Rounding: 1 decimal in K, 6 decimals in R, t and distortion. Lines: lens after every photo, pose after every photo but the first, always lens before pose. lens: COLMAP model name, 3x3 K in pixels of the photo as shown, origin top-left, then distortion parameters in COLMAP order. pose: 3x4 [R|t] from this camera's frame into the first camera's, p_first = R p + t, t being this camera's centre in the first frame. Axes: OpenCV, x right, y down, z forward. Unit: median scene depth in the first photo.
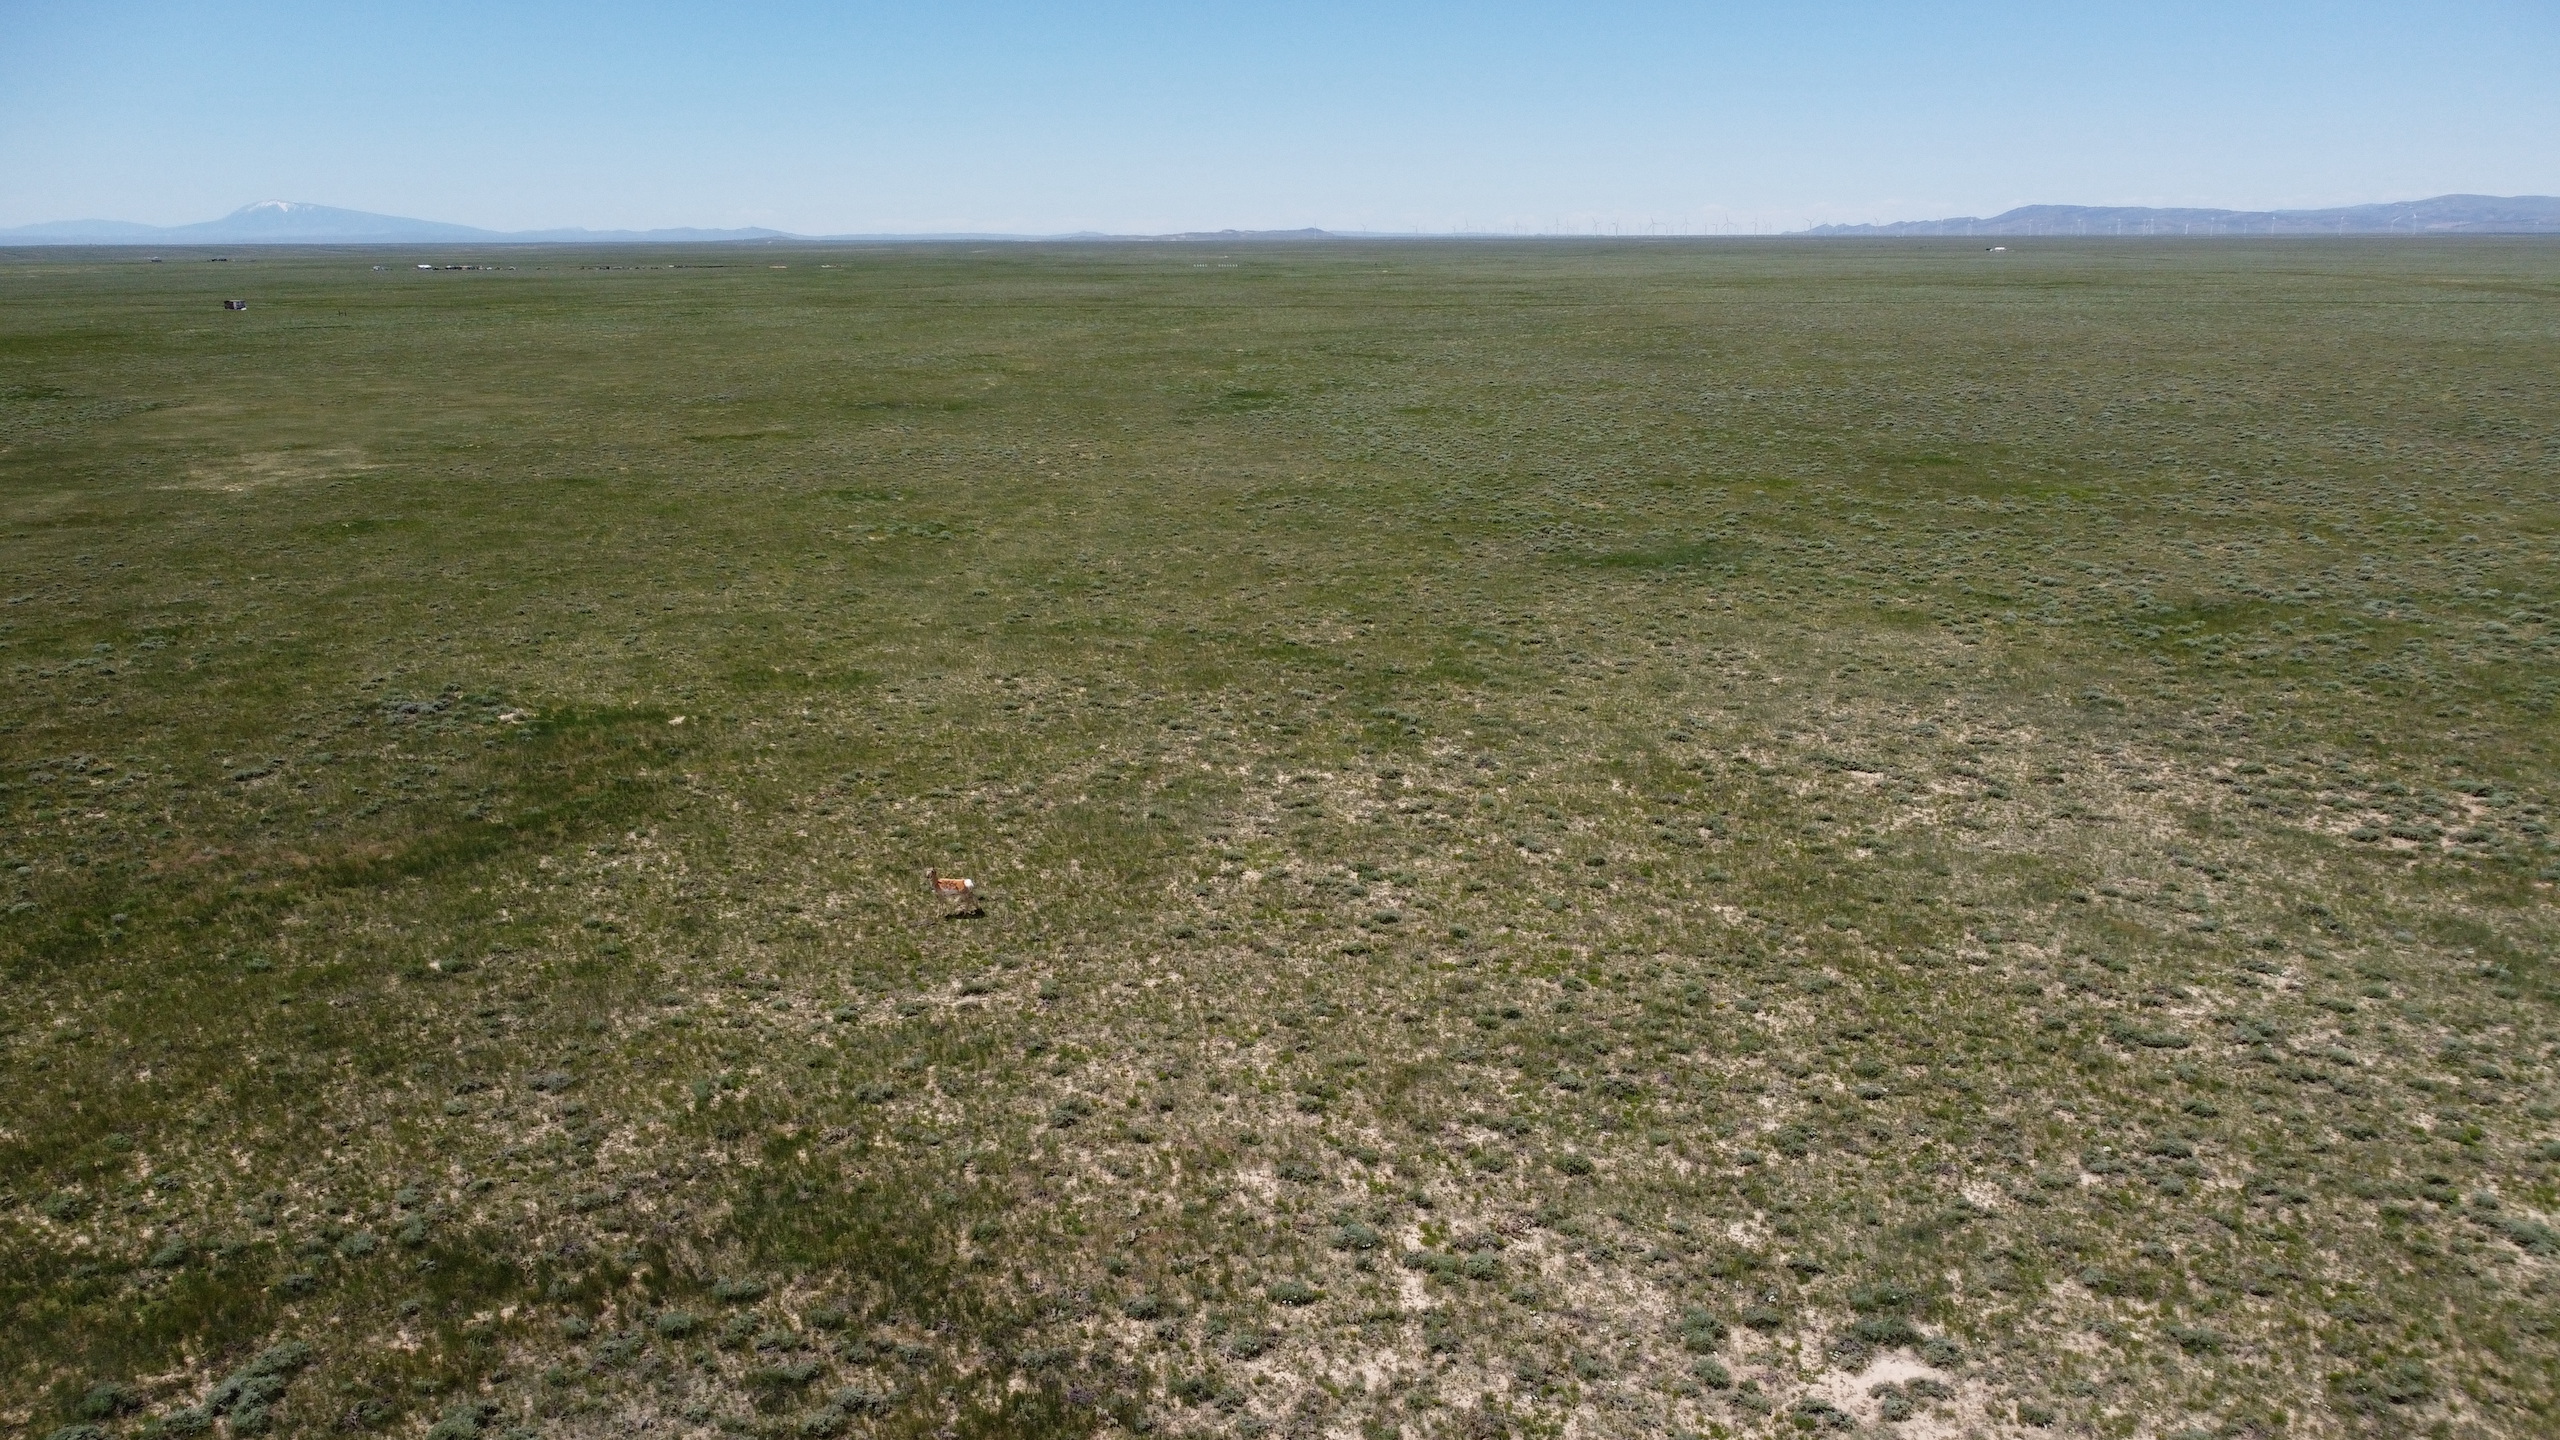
lens RADIAL K [[1909.2, 0, 1280.0], [0, 1909.2, 720.0], [0, 0, 1]] dist [0.006854, -0.015172]
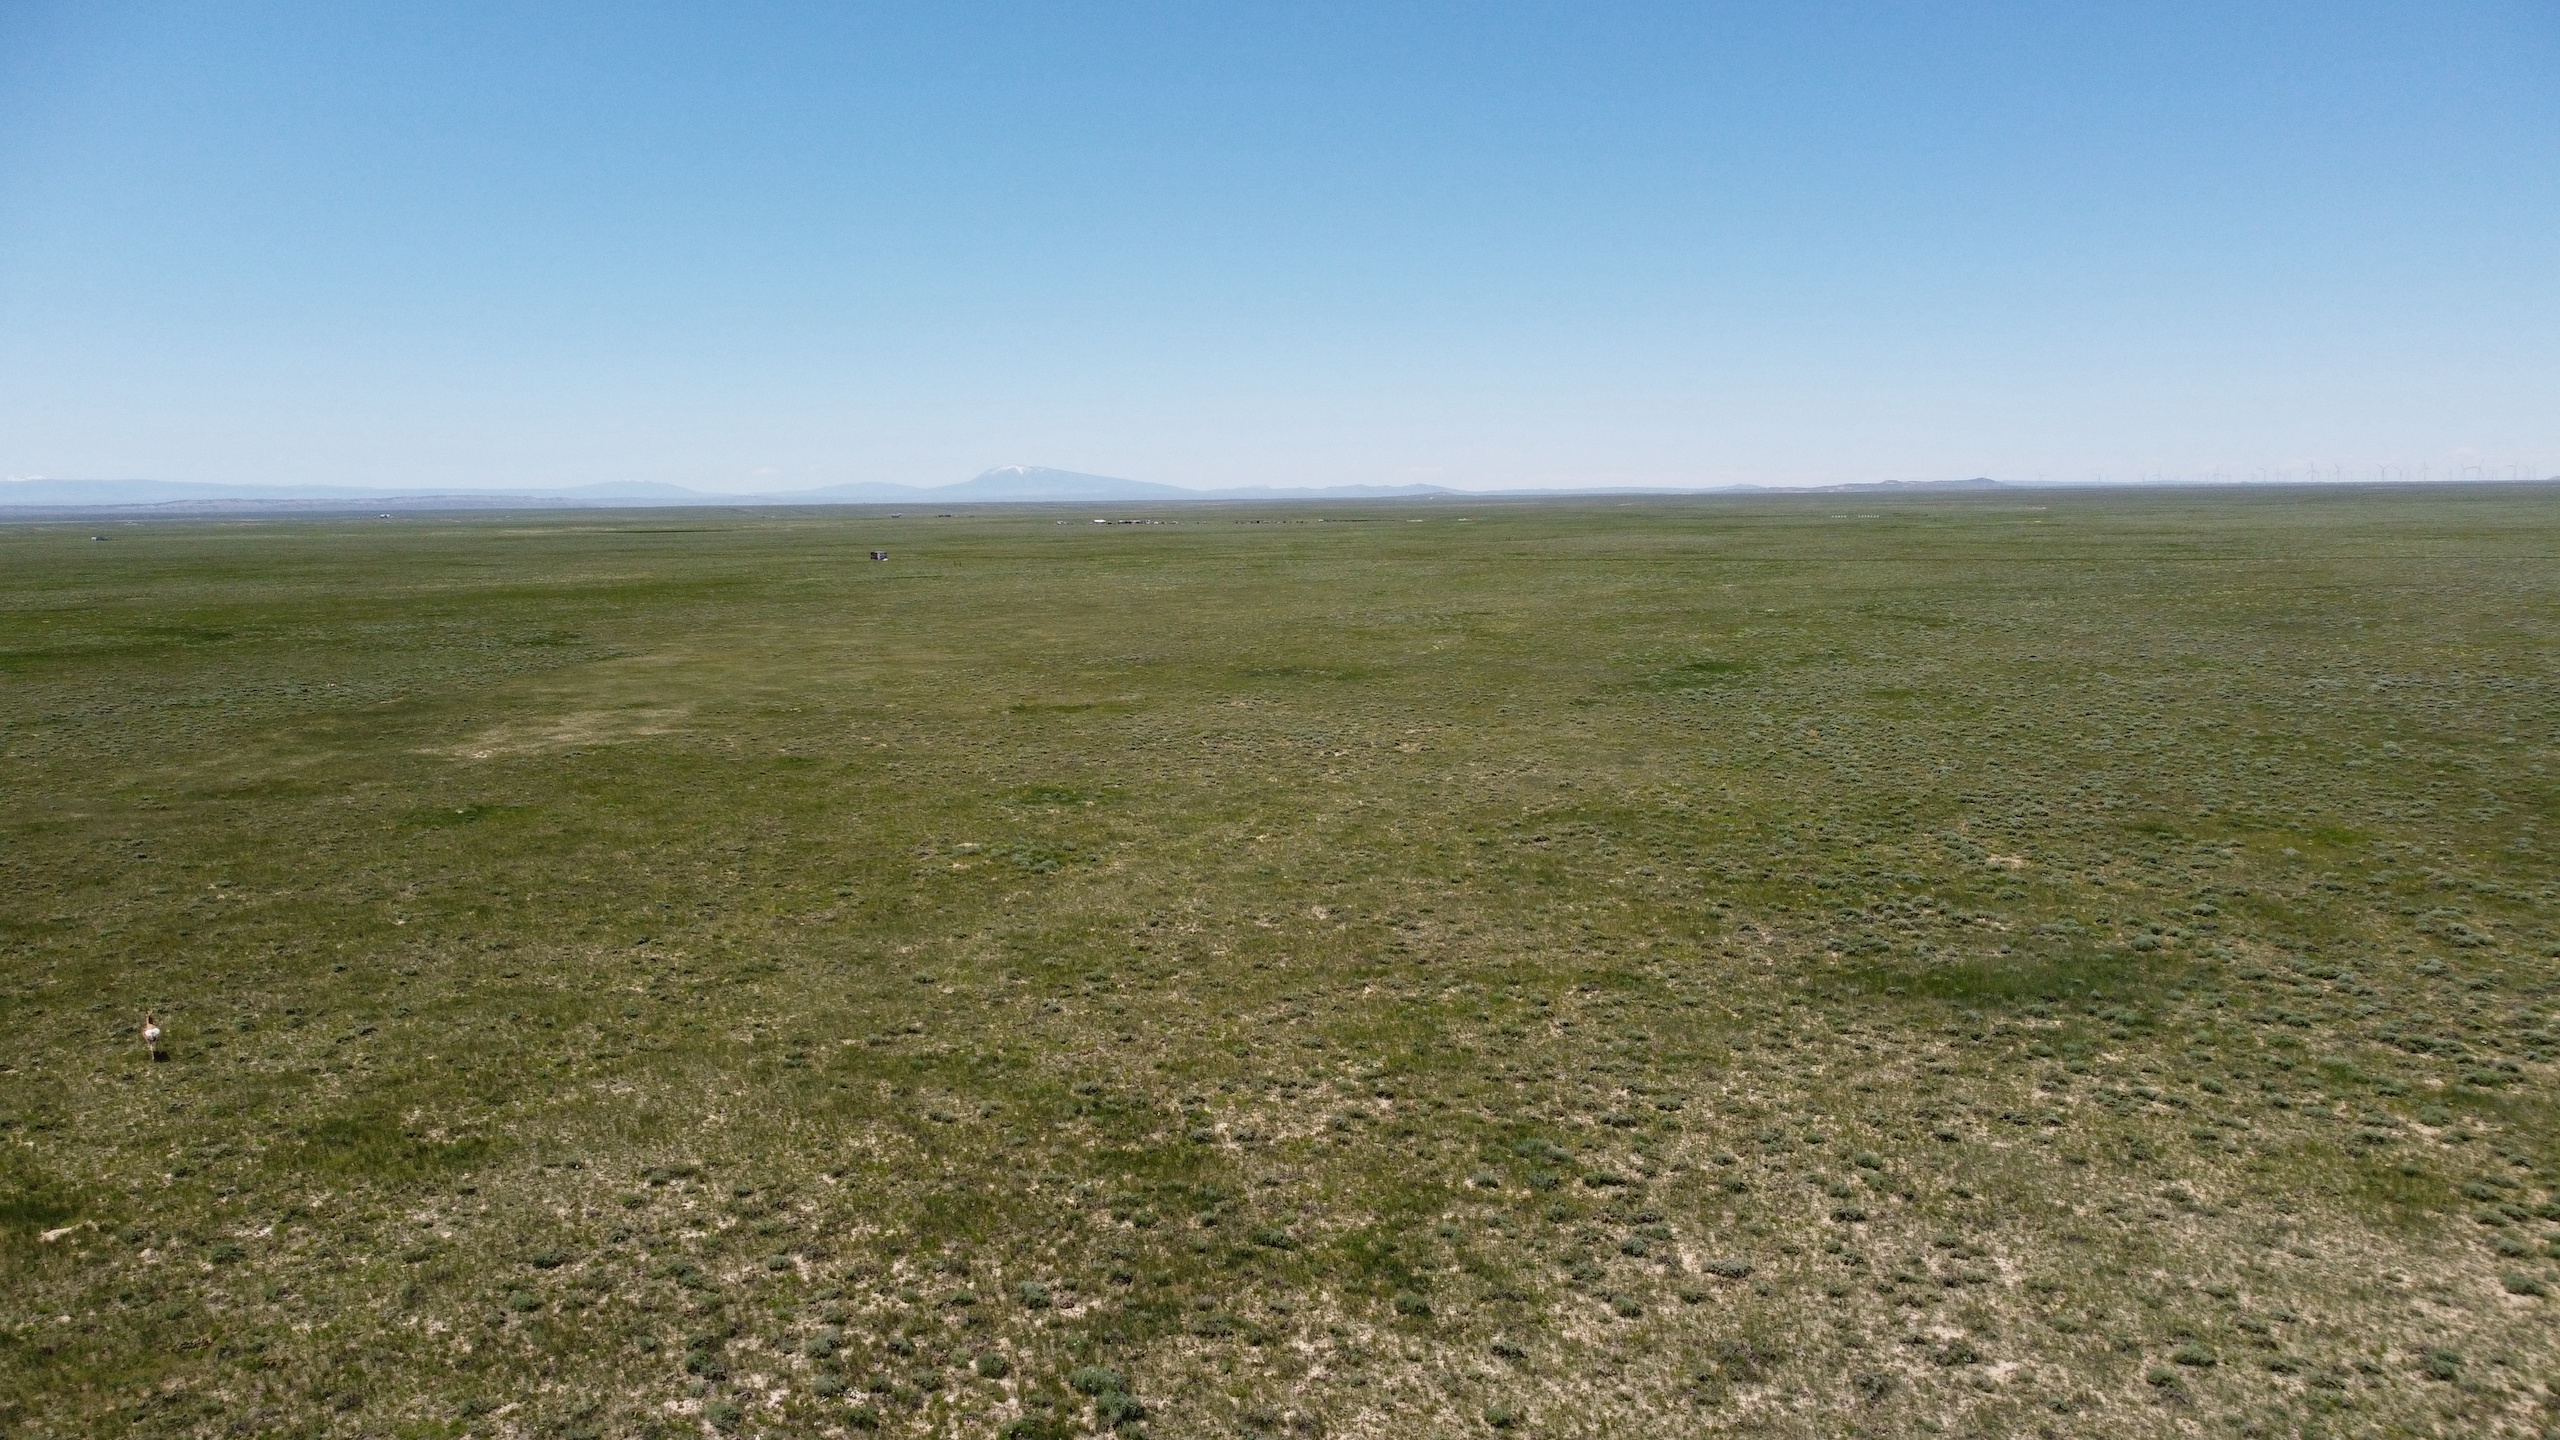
lens RADIAL K [[1849.2, 0, 1280.0], [0, 1849.2, 720.0], [0, 0, 1]] dist [0.025091, -0.017979]
pose [[0.941375, 0.032828, -0.335761, 0.449388], [-0.074334, 0.990978, -0.111521, -0.220496], [0.329071, 0.129941, 0.935322, 0.899763]]
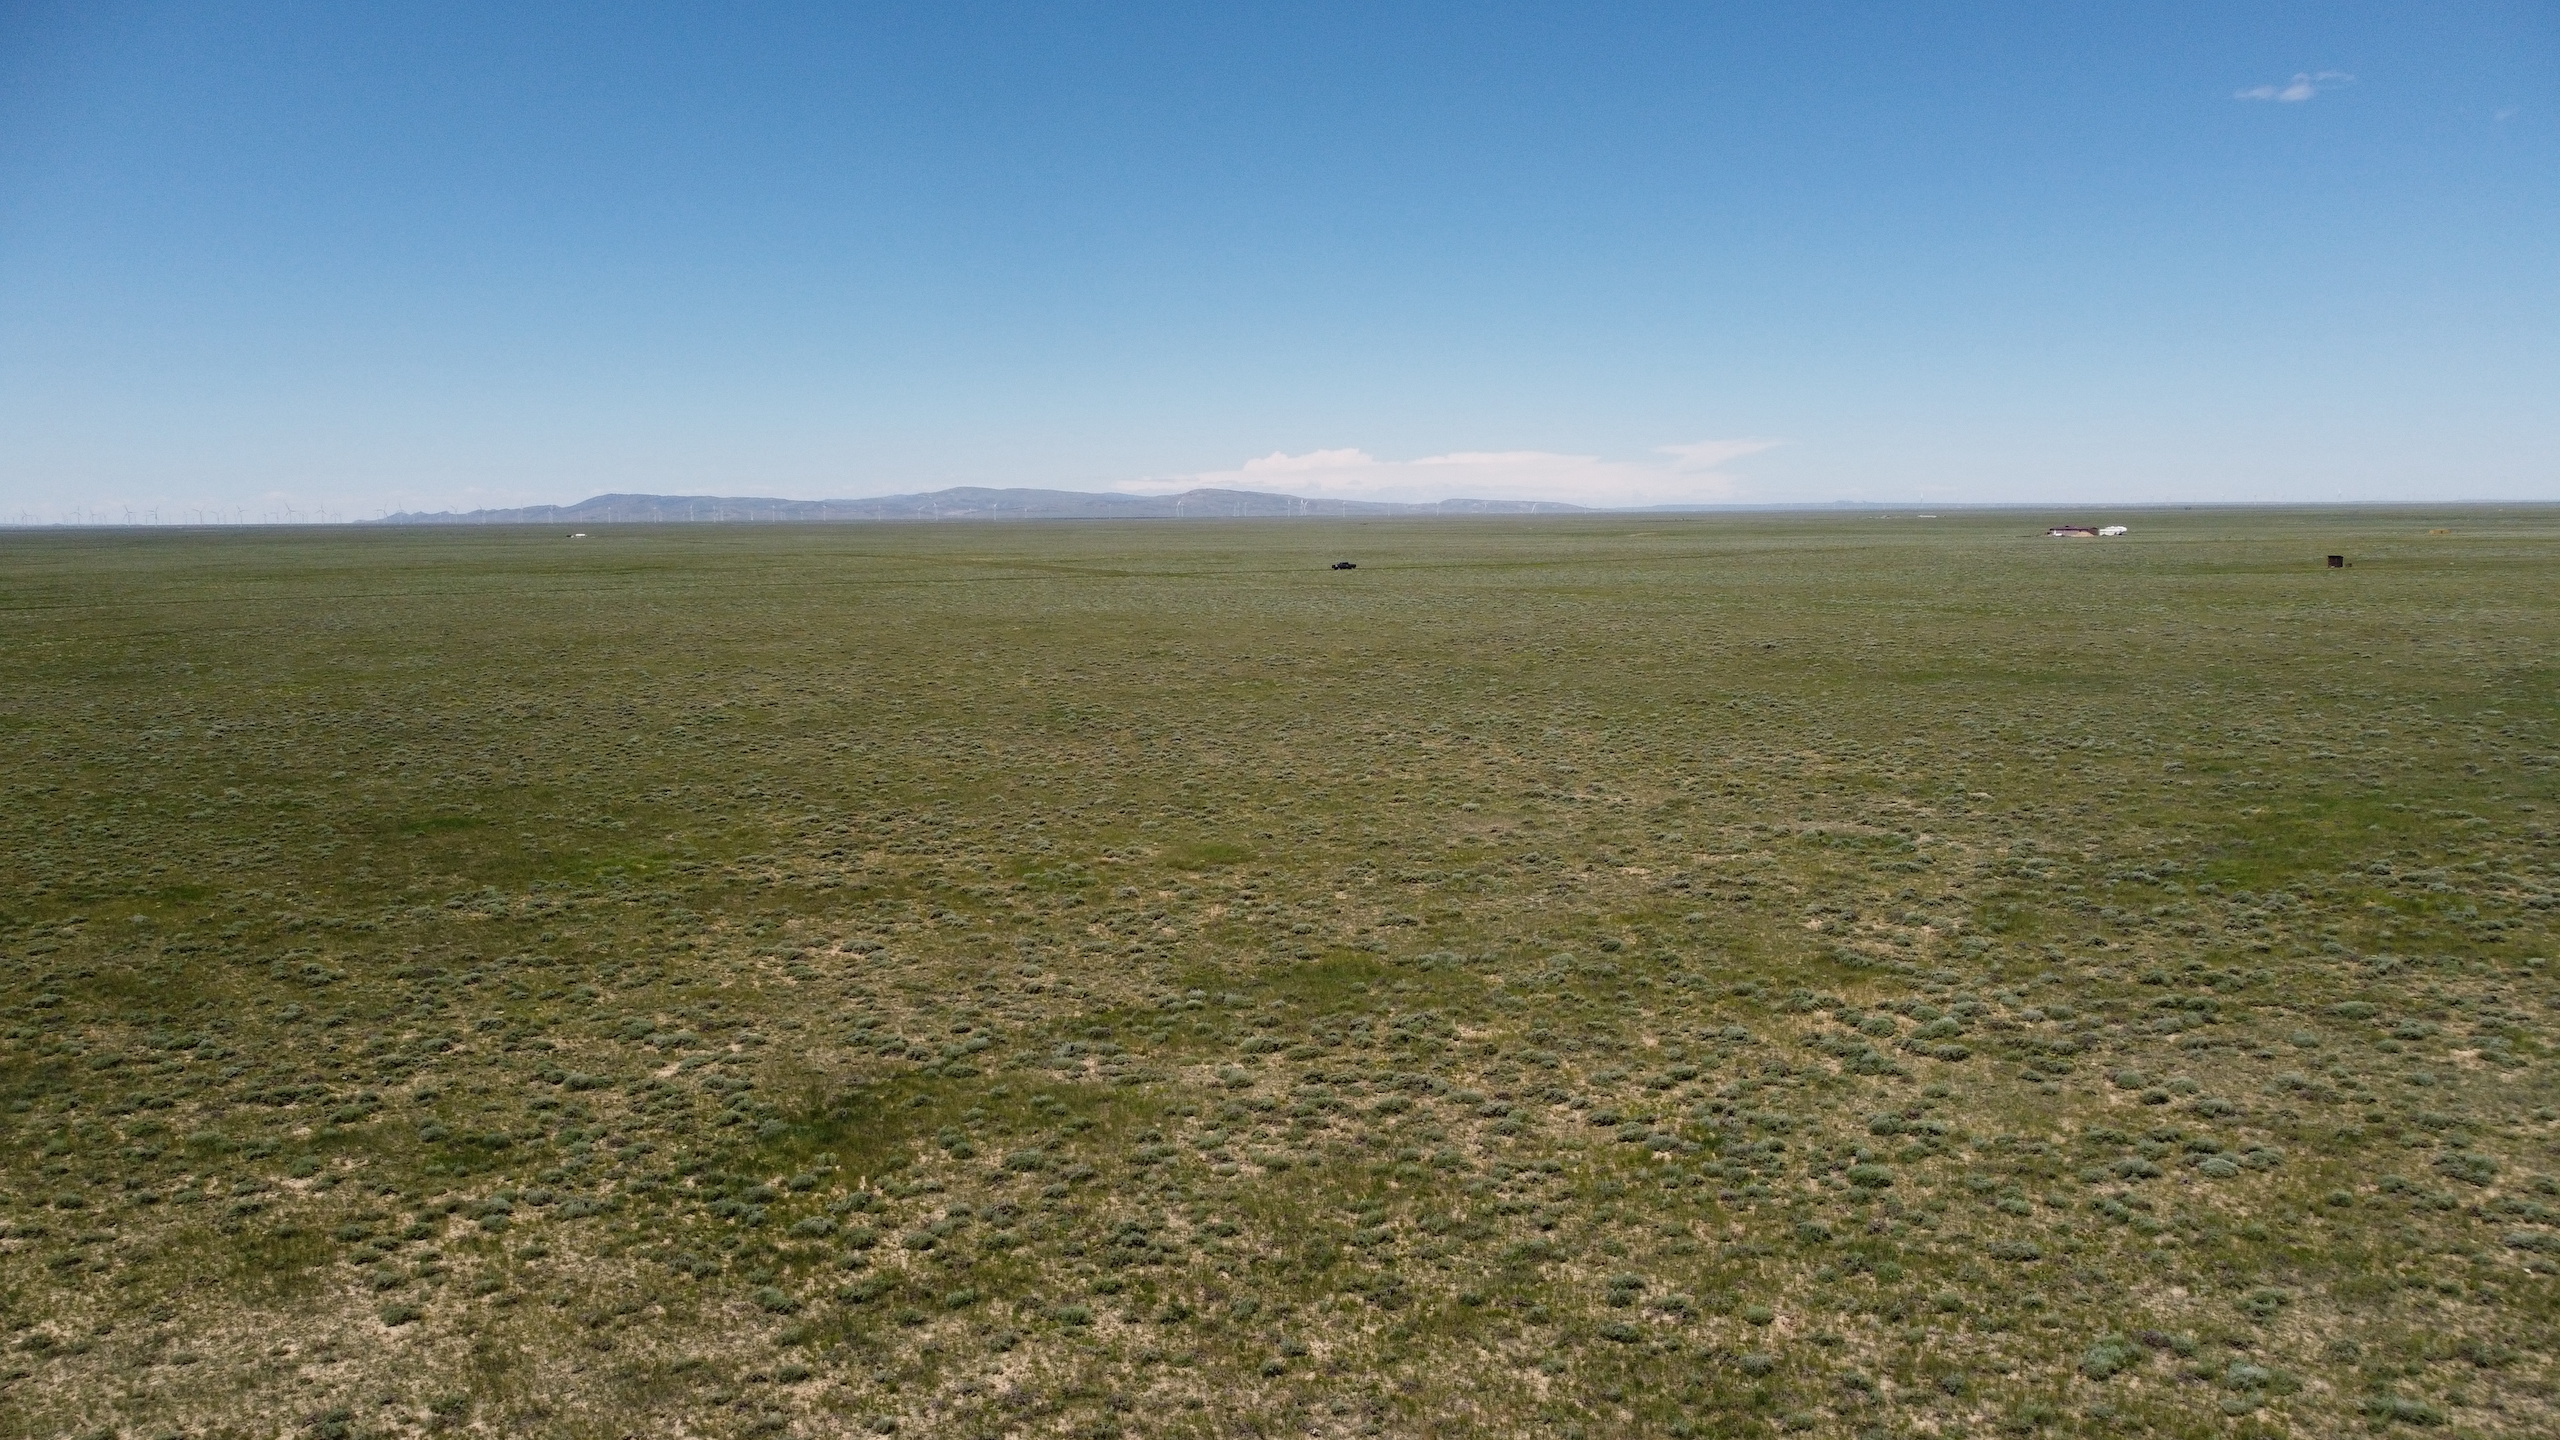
lens RADIAL K [[1909.2, 0, 1280.0], [0, 1909.2, 720.0], [0, 0, 1]] dist [0.006854, -0.015172]
pose [[0.765372, -0.070387, 0.639727, 0.475909], [0.162399, 0.982958, -0.086142, -0.230982], [-0.622762, 0.169822, 0.763759, 0.951357]]
